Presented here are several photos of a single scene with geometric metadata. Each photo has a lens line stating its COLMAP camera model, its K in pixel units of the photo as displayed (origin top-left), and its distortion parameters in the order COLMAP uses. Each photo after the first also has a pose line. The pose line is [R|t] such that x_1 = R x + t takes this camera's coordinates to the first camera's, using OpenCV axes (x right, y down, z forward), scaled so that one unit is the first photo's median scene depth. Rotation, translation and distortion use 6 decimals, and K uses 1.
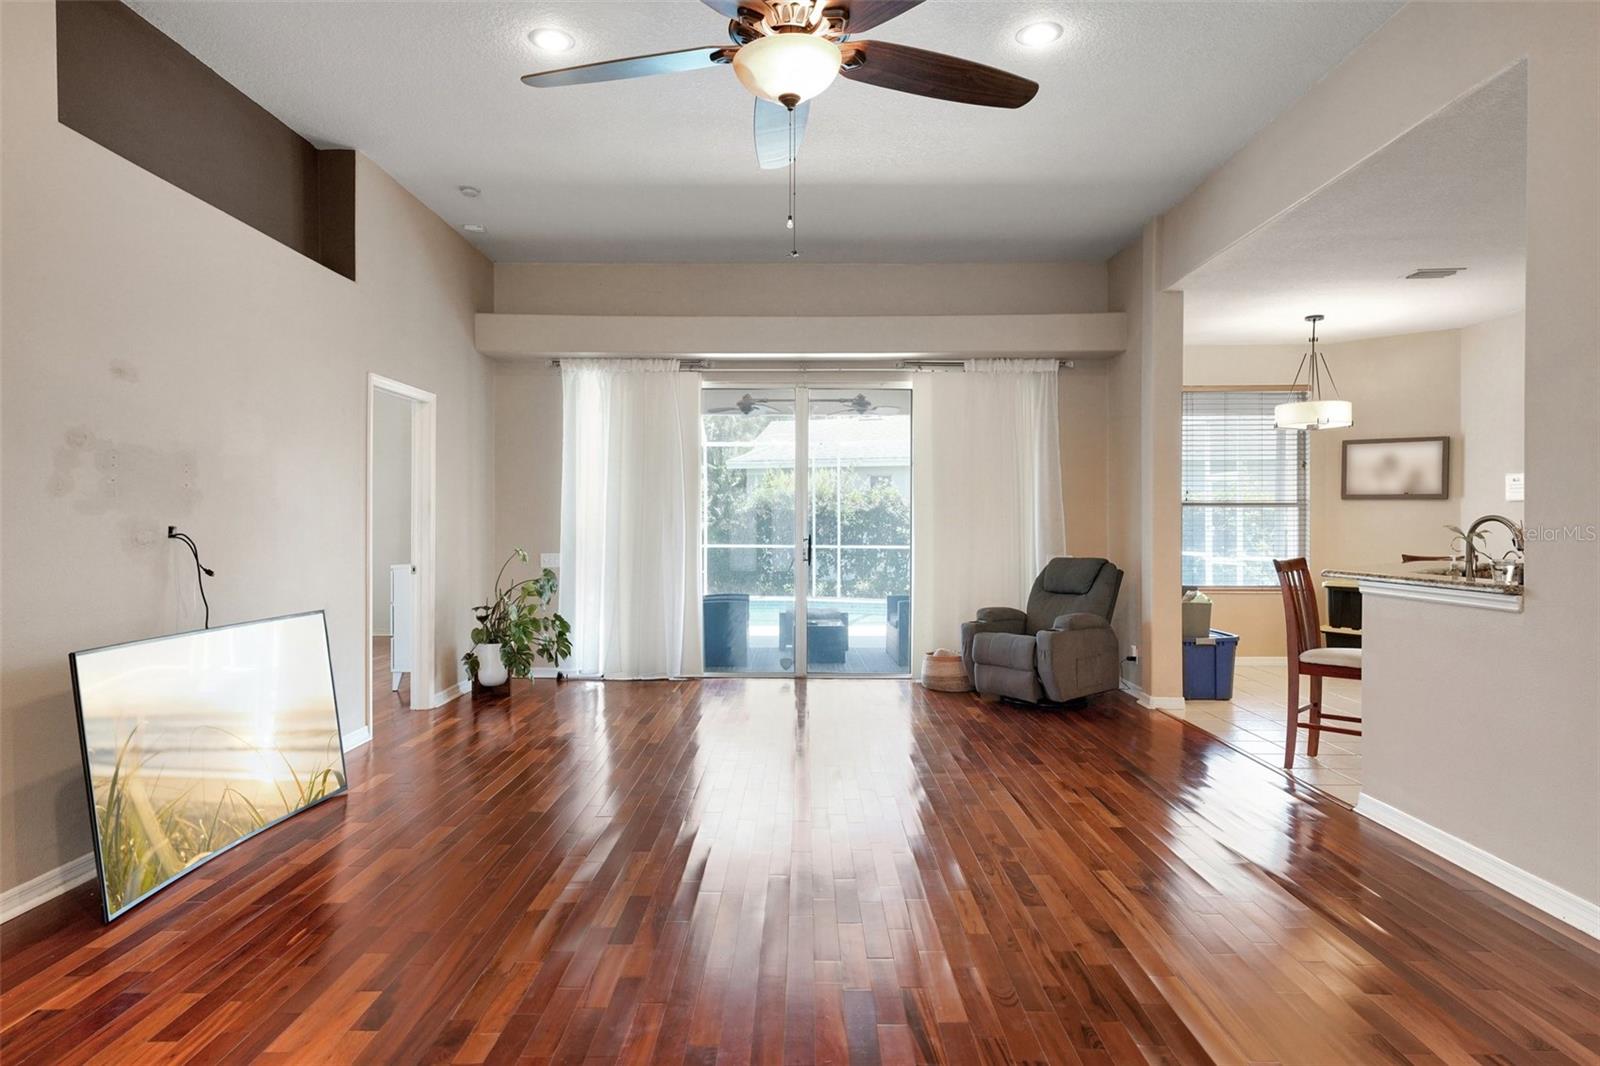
lens RADIAL K [[964.3, 0, 800.0], [0, 964.3, 533.0], [0, 0, 1]] dist [0.045674, 0.000790]
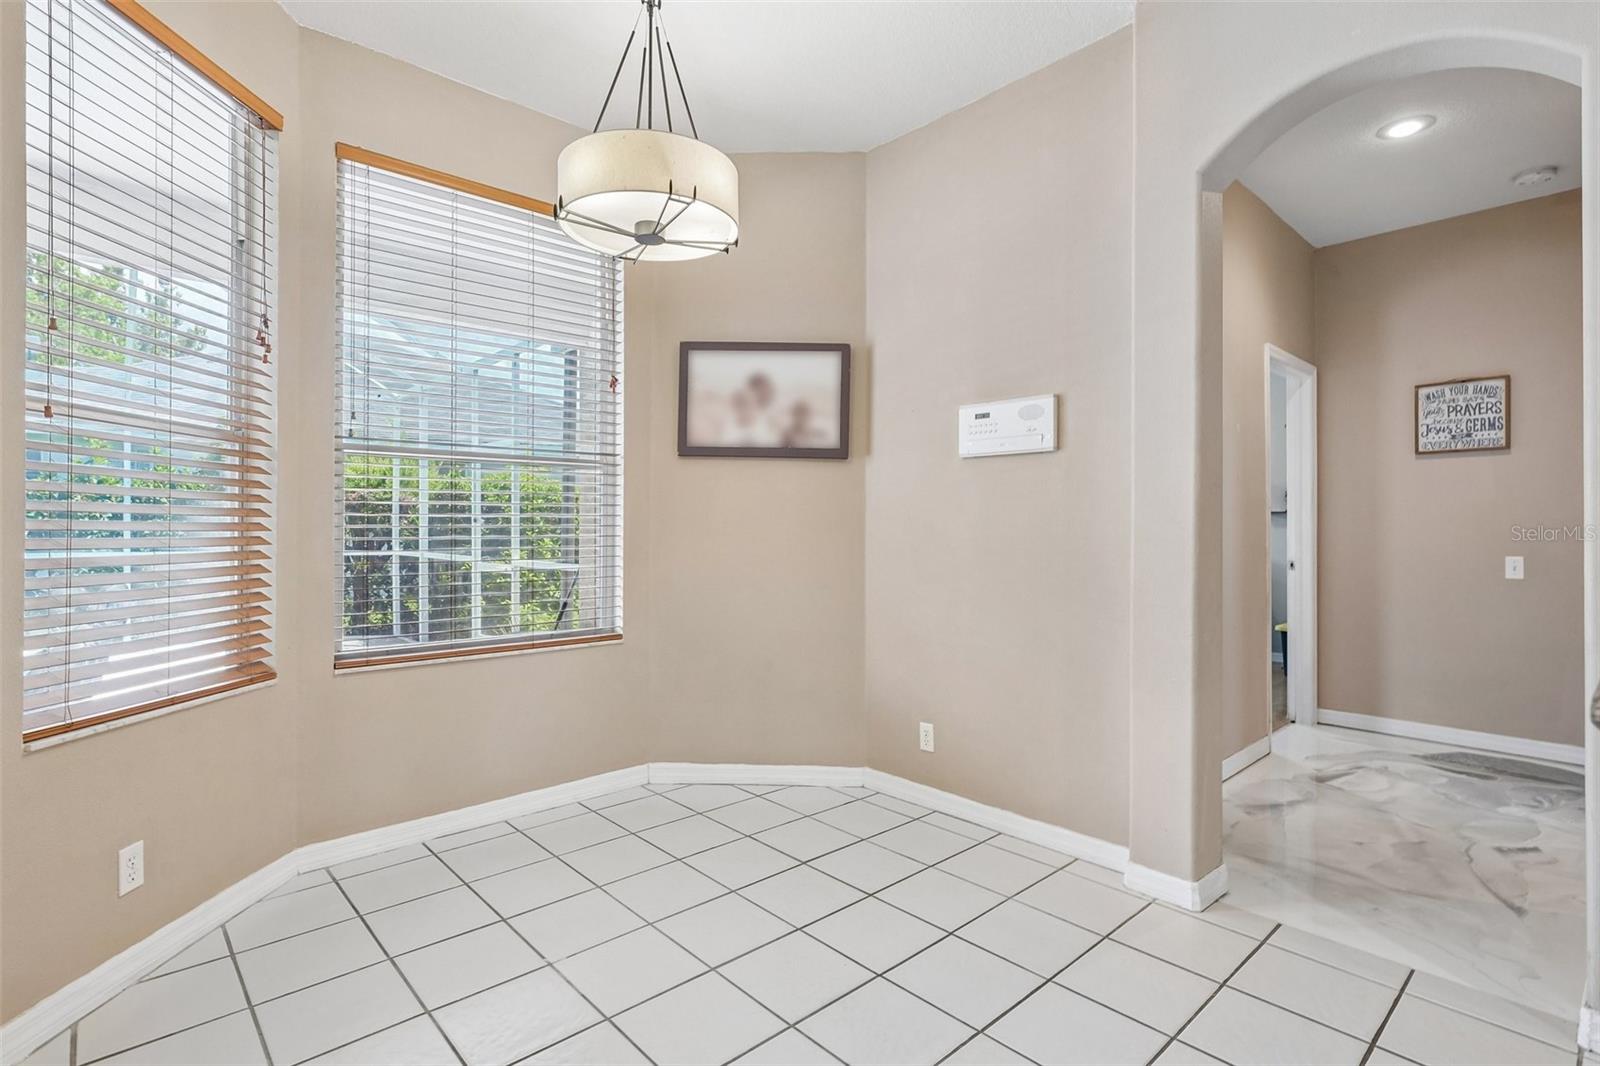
lens RADIAL K [[765.1, 0, 792.1], [0, 765.1, 530.1], [0, 0, 1]] dist [-0.000761, 0.000874]
pose [[0.738727, -0.013859, 0.673863, 0.342114], [0.011786, 0.999901, 0.007643, 0.001779], [-0.673902, 0.002296, 0.738817, 0.694740]]
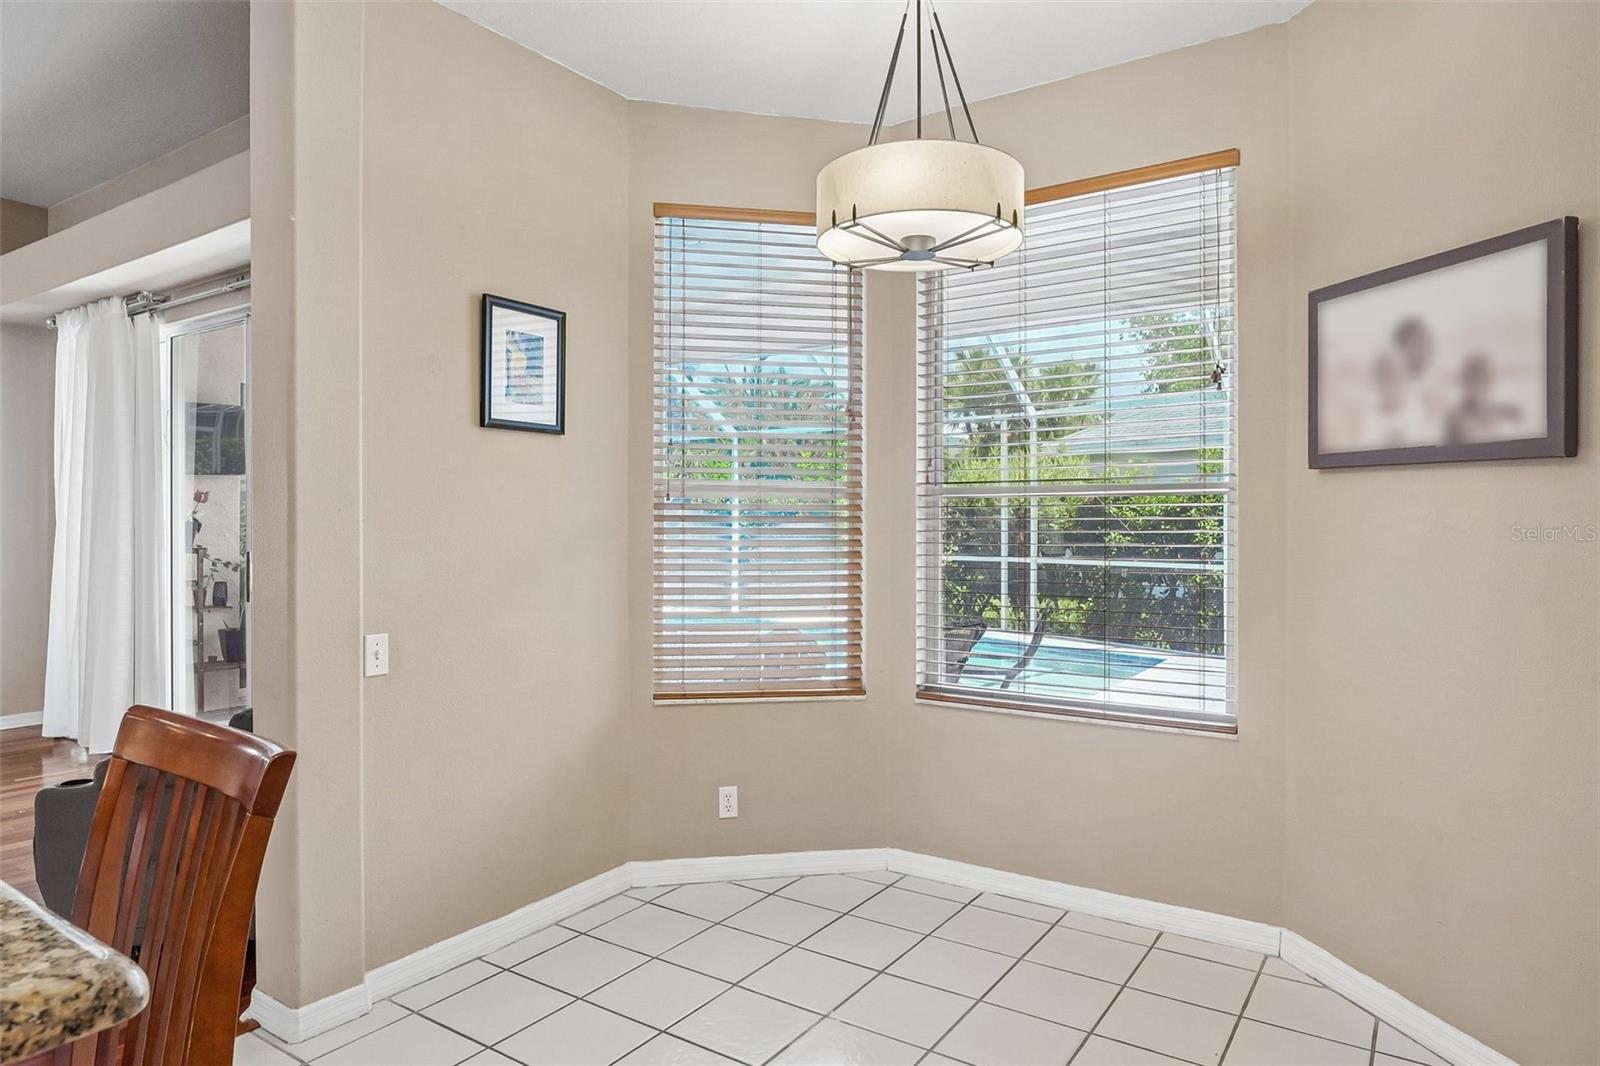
lens RADIAL K [[982.2, 0, 800.0], [0, 982.2, 533.0], [0, 0, 1]] dist [-0.016874, -0.000830]
pose [[0.830682, -0.005418, -0.556721, 0.620580], [0.005727, 0.999983, -0.001186, -0.014584], [0.556718, -0.002204, 0.830699, 0.659809]]
